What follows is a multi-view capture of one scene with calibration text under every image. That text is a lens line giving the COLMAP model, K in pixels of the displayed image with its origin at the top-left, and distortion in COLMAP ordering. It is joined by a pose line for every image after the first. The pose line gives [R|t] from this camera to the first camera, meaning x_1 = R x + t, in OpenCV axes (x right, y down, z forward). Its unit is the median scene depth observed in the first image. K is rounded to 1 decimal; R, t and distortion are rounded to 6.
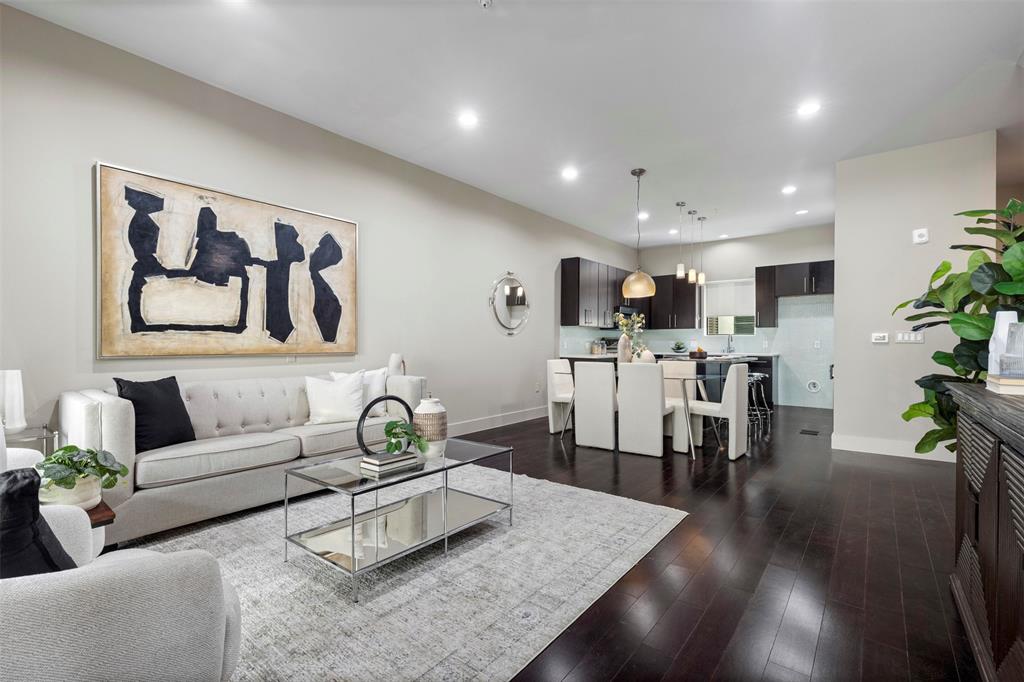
lens RADIAL K [[469.0, 0, 511.9], [0, 469.0, 343.8], [0, 0, 1]] dist [0.003337, -0.000695]
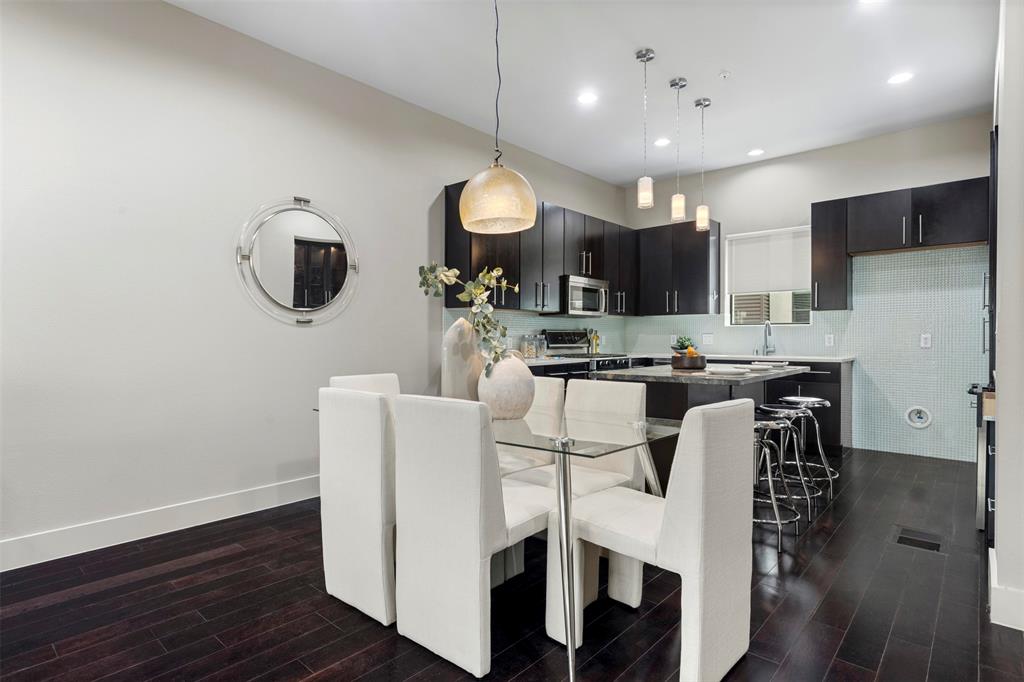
lens RADIAL K [[543.1, 0, 512.8], [0, 543.1, 344.0], [0, 0, 1]] dist [0.005871, 0.001228]
pose [[0.998899, -0.001776, -0.046889, 0.346516], [0.002171, 0.999963, 0.008379, -0.001307], [0.046872, -0.008471, 0.998865, 0.597085]]
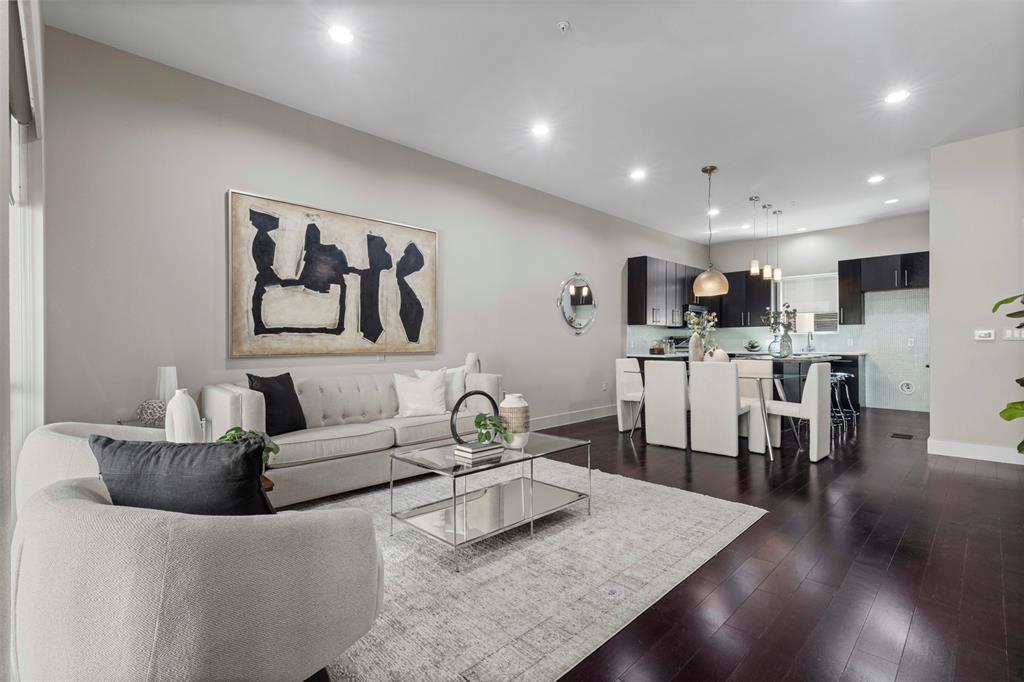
lens RADIAL K [[469.0, 0, 509.8], [0, 469.0, 341.2], [0, 0, 1]] dist [0.003337, -0.000695]
pose [[0.991218, -0.004920, -0.132149, -0.022521], [0.004329, 0.999979, -0.004760, -0.000019], [0.132169, 0.004146, 0.991219, -0.043767]]
